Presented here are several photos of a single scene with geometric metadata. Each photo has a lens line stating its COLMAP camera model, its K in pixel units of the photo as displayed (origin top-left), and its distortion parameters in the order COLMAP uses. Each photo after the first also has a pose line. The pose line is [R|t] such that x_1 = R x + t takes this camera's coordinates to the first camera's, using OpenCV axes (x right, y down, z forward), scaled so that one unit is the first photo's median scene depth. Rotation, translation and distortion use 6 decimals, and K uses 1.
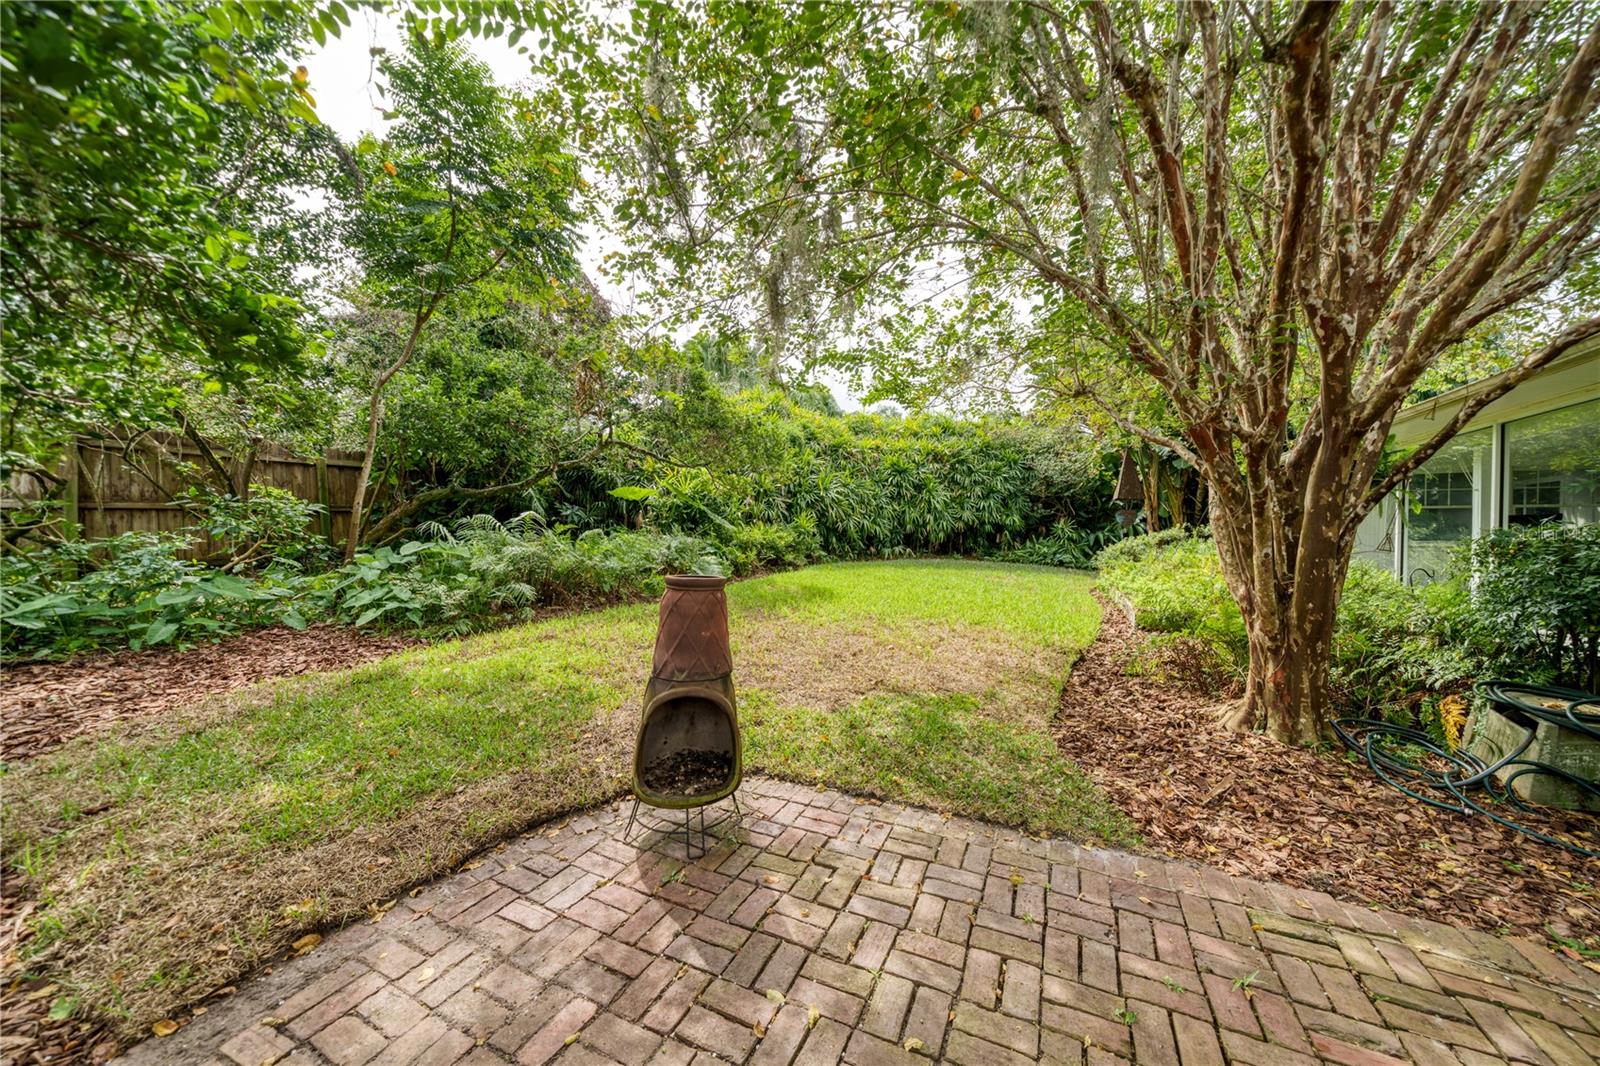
lens RADIAL K [[553.3, 0, 797.7], [0, 553.3, 537.2], [0, 0, 1]] dist [-0.000806, -0.000041]
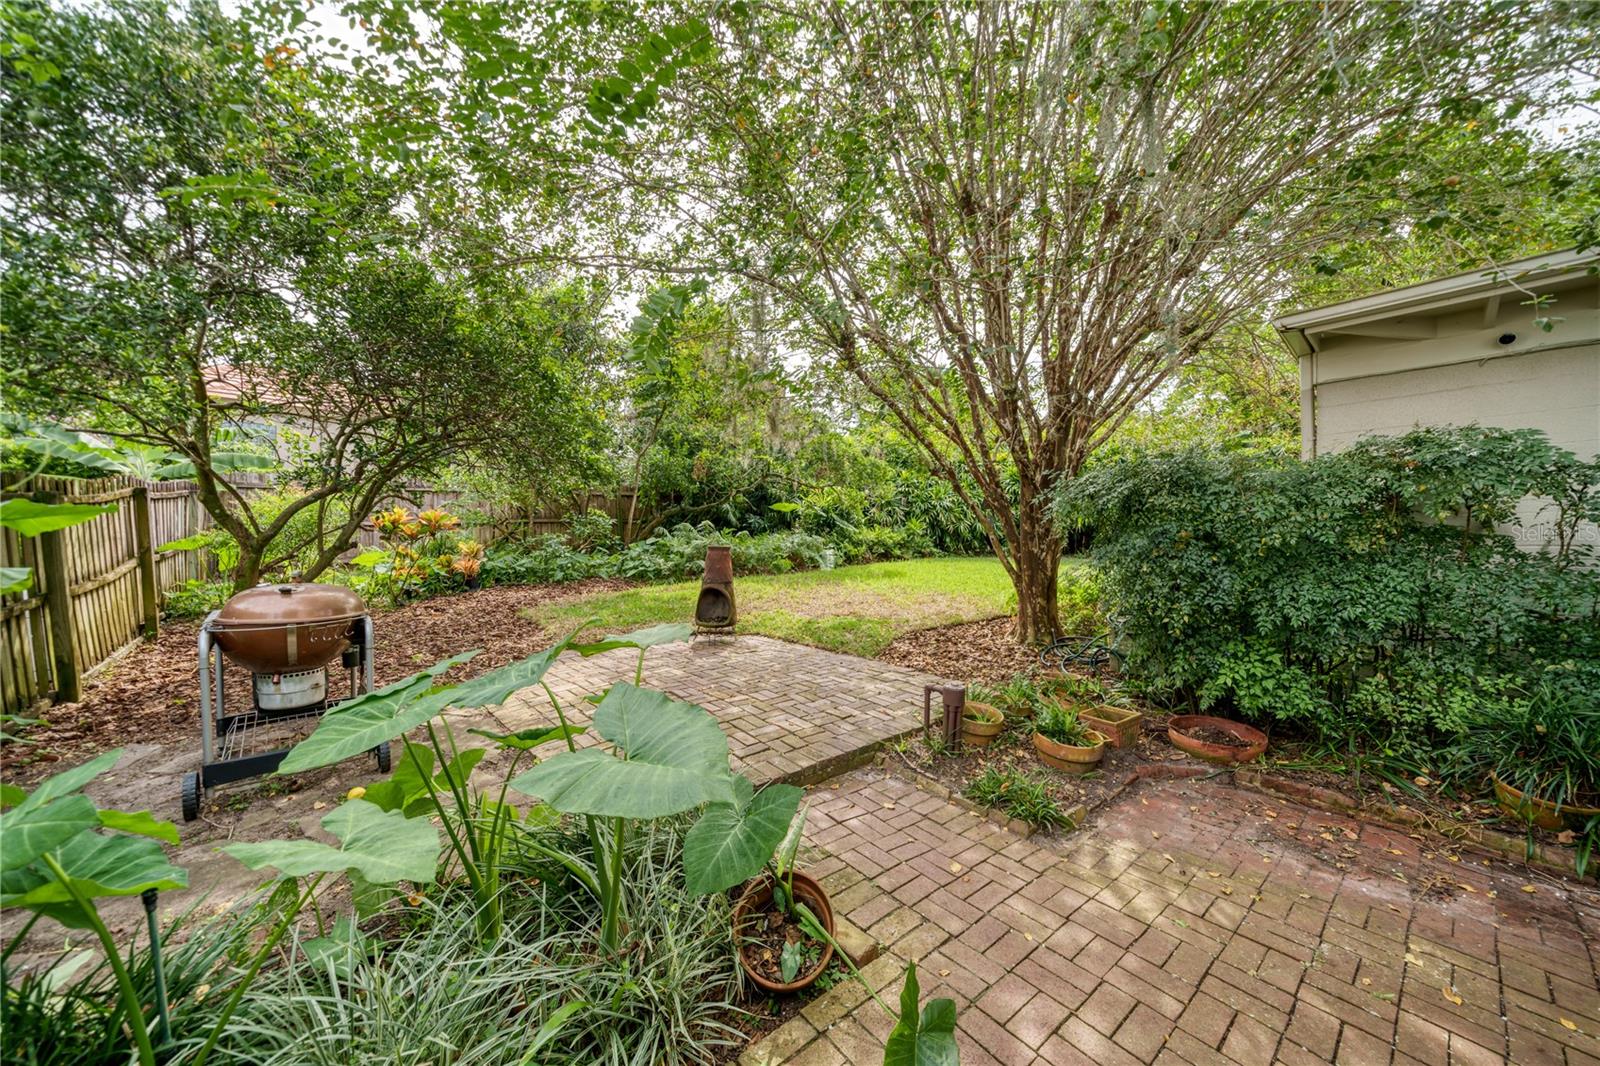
lens RADIAL K [[553.3, 0, 809.7], [0, 553.3, 530.6], [0, 0, 1]] dist [-0.000806, -0.000041]
pose [[0.922757, -0.006701, -0.385323, 0.534306], [-0.000897, 0.999809, -0.019535, 0.019761], [0.385380, 0.018371, 0.922575, -0.552532]]
